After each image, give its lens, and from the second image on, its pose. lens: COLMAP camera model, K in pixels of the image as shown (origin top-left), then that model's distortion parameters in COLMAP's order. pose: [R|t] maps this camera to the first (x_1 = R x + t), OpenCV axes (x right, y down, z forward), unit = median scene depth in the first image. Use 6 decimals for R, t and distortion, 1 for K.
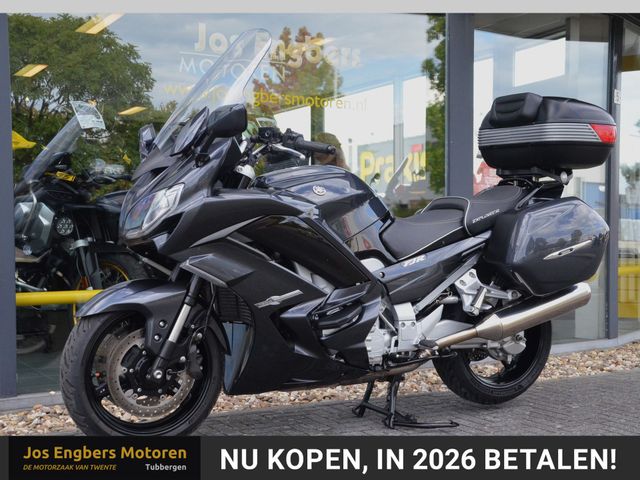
lens RADIAL K [[872.7, 0, 297.3], [0, 872.7, 240.1], [0, 0, 1]] dist [0.070199, 0.058611]
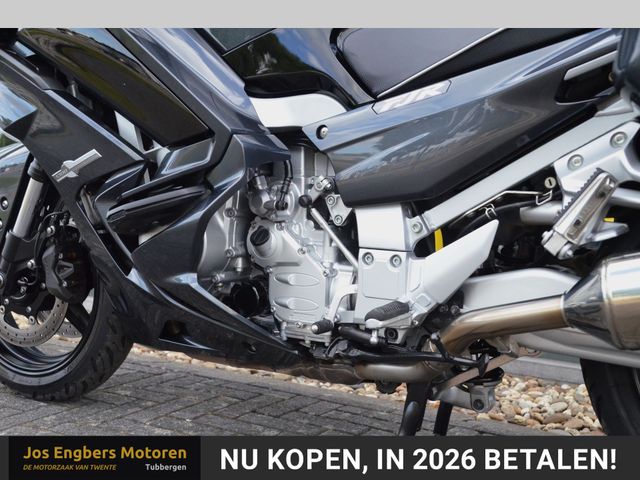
lens RADIAL K [[784.5, 0, 320.0], [0, 784.5, 240.0], [0, 0, 1]] dist [0.090987, 0.052653]
pose [[0.522360, 0.071739, -0.849702, 0.416634], [-0.055091, 0.997212, 0.050325, 0.071870], [0.850943, 0.020523, 0.524856, 0.794858]]
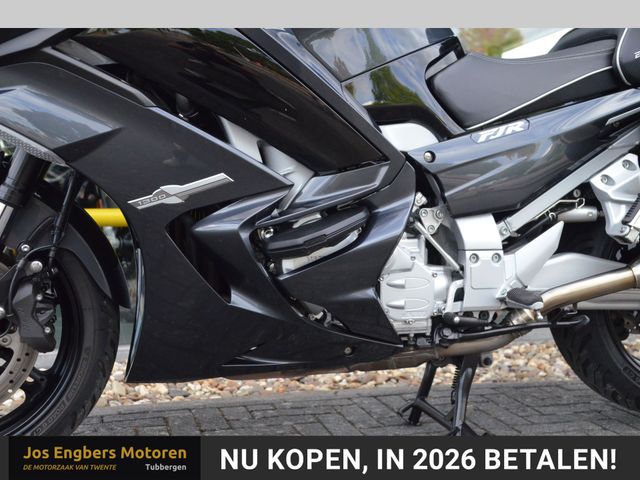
lens RADIAL K [[784.5, 0, 320.0], [0, 784.5, 240.0], [0, 0, 1]] dist [0.090987, 0.052653]
pose [[0.977754, 0.012955, -0.209357, 0.129366], [-0.004829, 0.999217, 0.039280, 0.069412], [0.209702, -0.037395, 0.977050, 0.540956]]
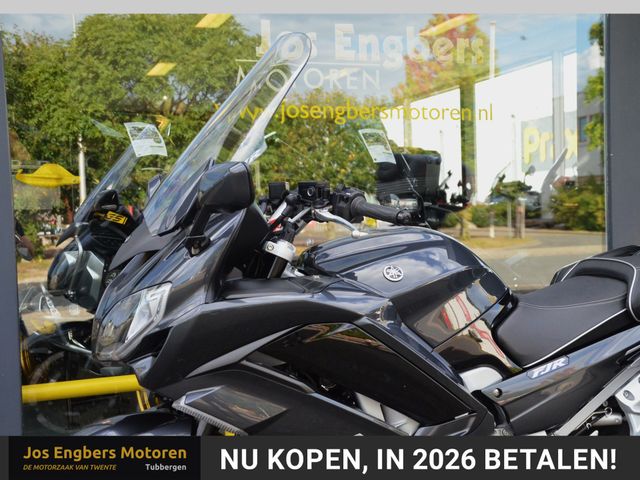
lens RADIAL K [[881.4, 0, 328.1], [0, 881.4, 239.7], [0, 0, 1]] dist [0.118084, 0.044483]
pose [[0.988773, -0.023855, -0.147508, 0.071312], [0.026816, 0.999476, 0.018120, -0.090423], [0.146999, -0.021872, 0.988895, 0.316846]]
